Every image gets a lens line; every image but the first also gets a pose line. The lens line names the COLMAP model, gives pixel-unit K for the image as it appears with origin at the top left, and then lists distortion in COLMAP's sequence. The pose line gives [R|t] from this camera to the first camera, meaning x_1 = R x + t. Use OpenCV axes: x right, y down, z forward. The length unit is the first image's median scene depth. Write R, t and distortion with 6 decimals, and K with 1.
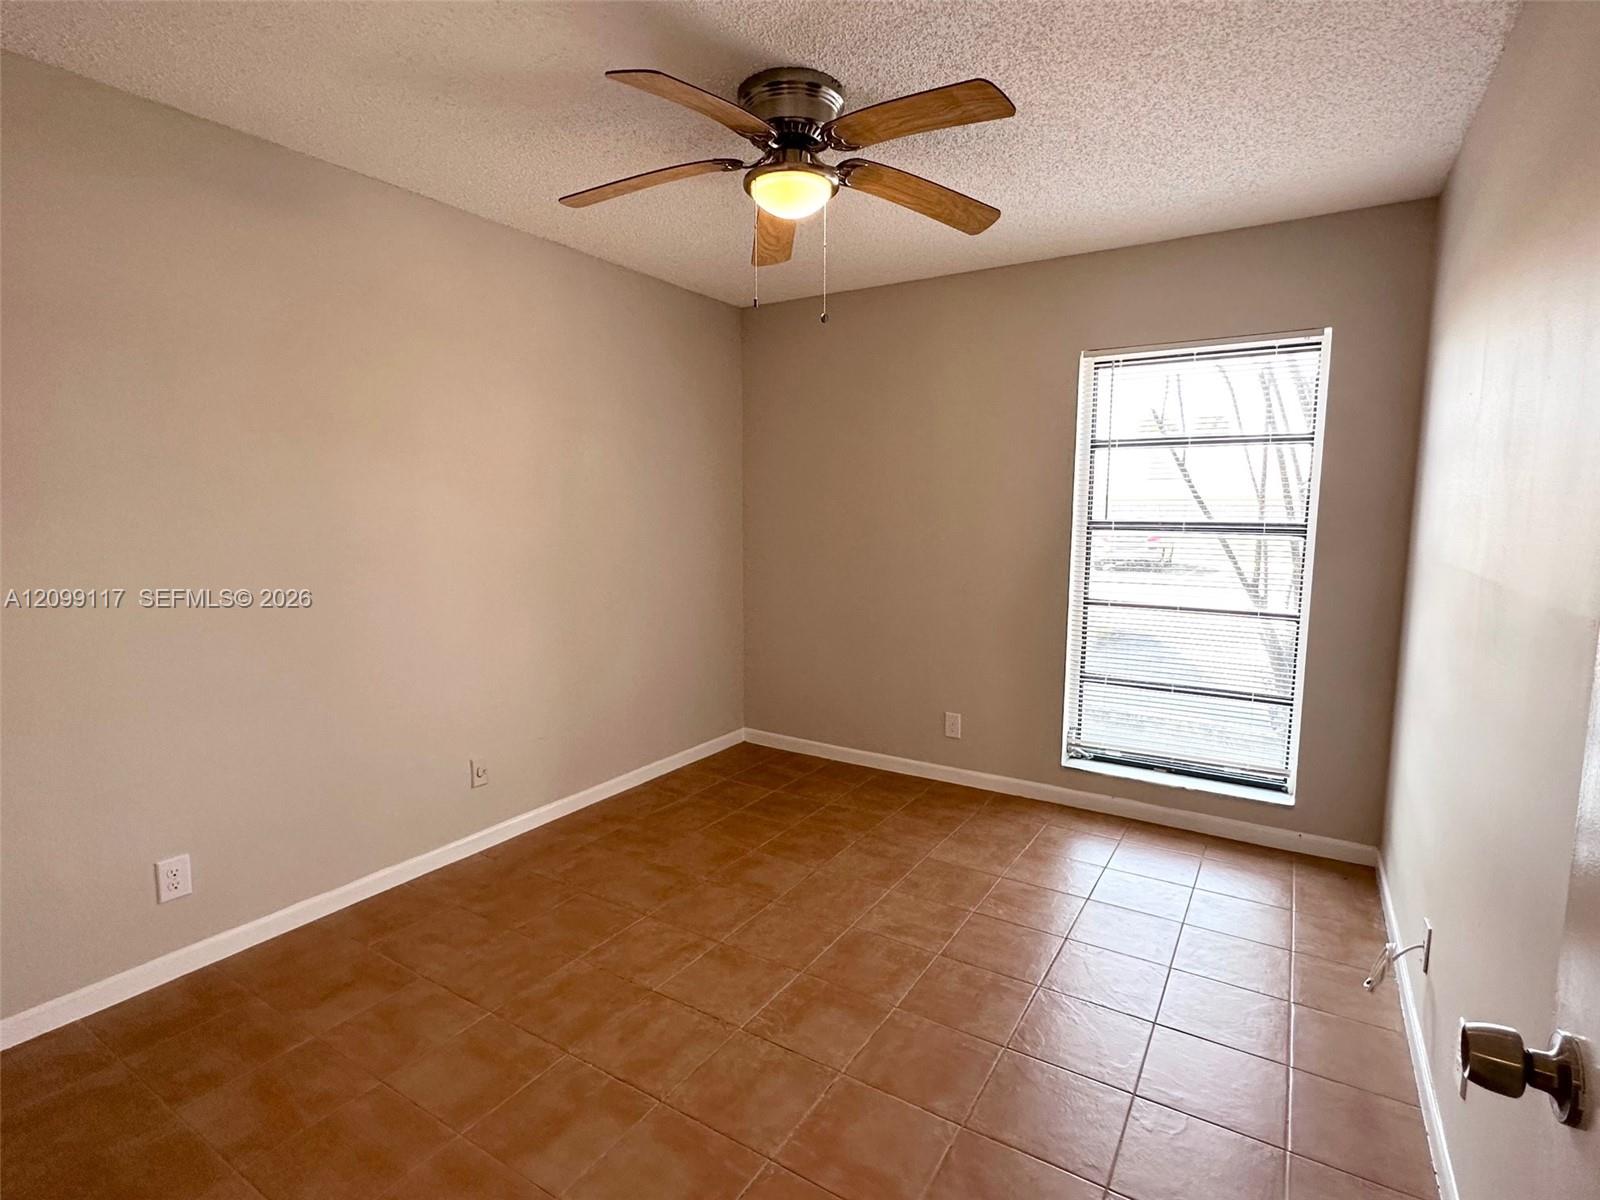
lens RADIAL K [[785.8, 0, 796.5], [0, 785.8, 601.3], [0, 0, 1]] dist [-0.002536, -0.005162]
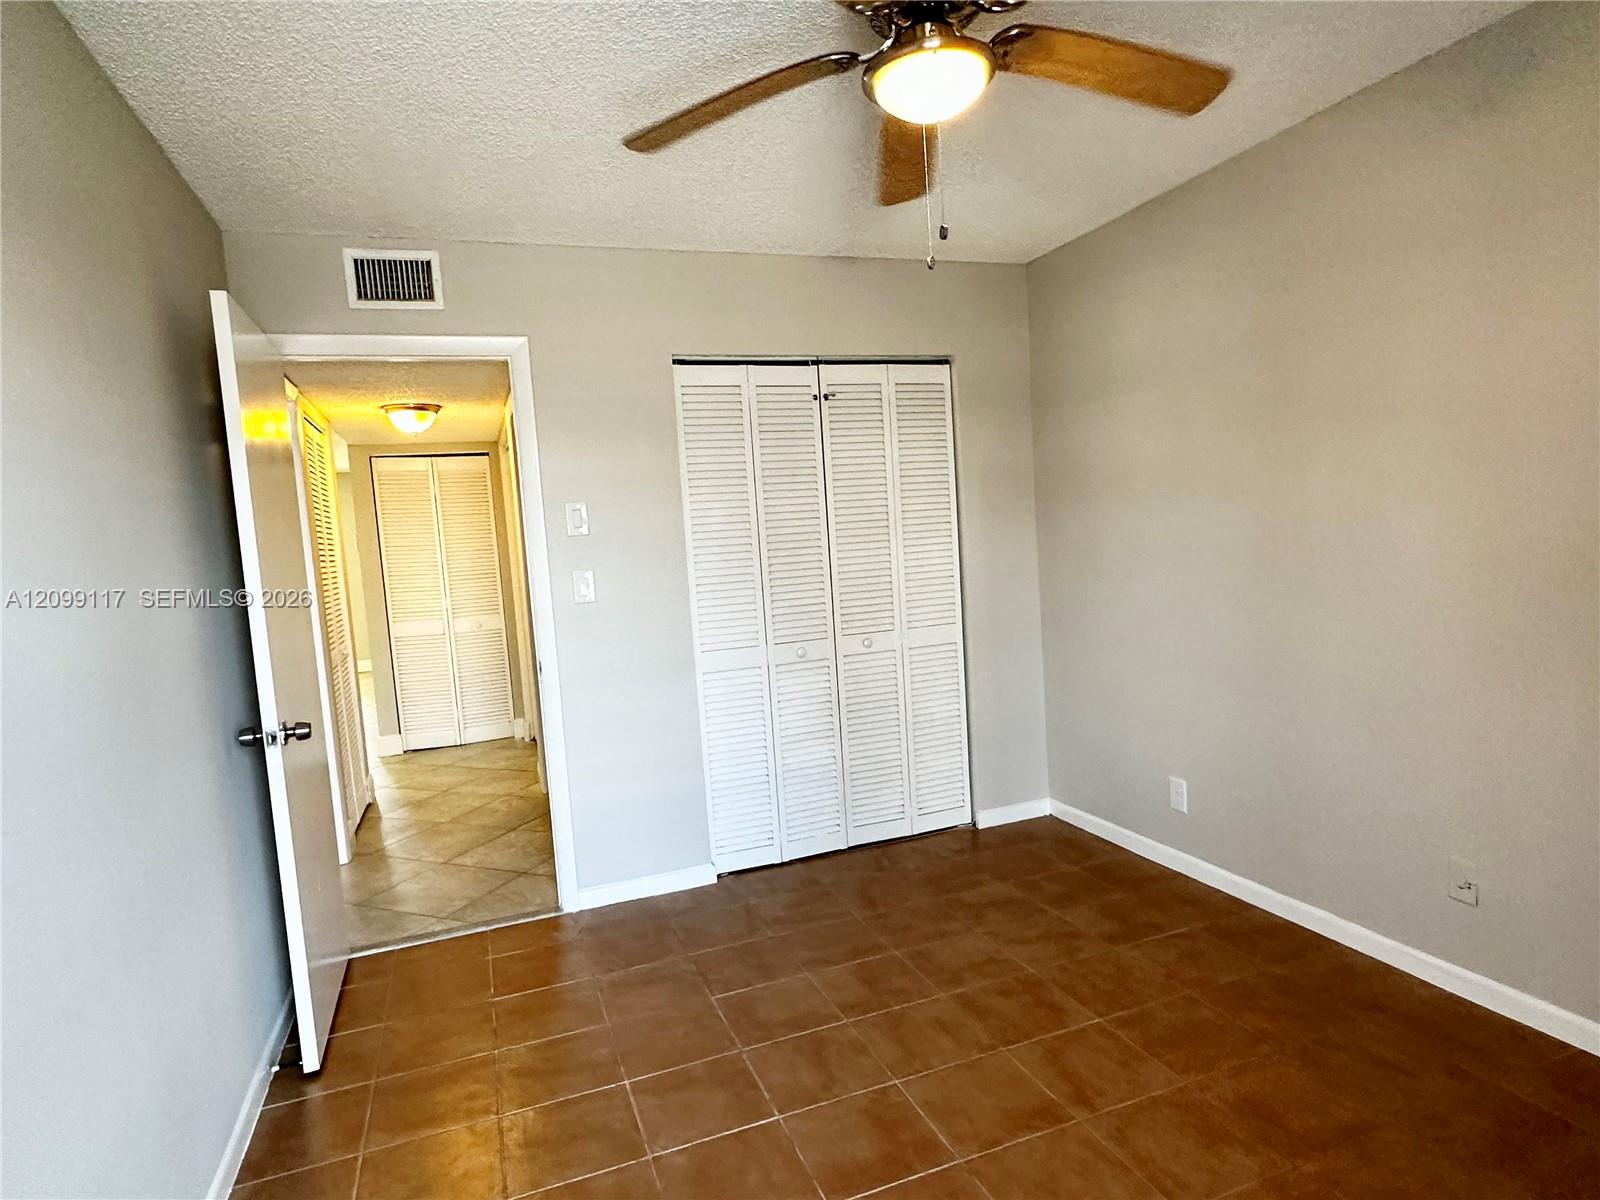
lens RADIAL K [[898.5, 0, 797.0], [0, 898.5, 605.2], [0, 0, 1]] dist [-0.002061, -0.000892]
pose [[-0.599267, 0.110098, -0.792942, 0.724041], [-0.025539, 0.987364, 0.156395, -0.168185], [0.800142, 0.113973, -0.588883, 1.353856]]
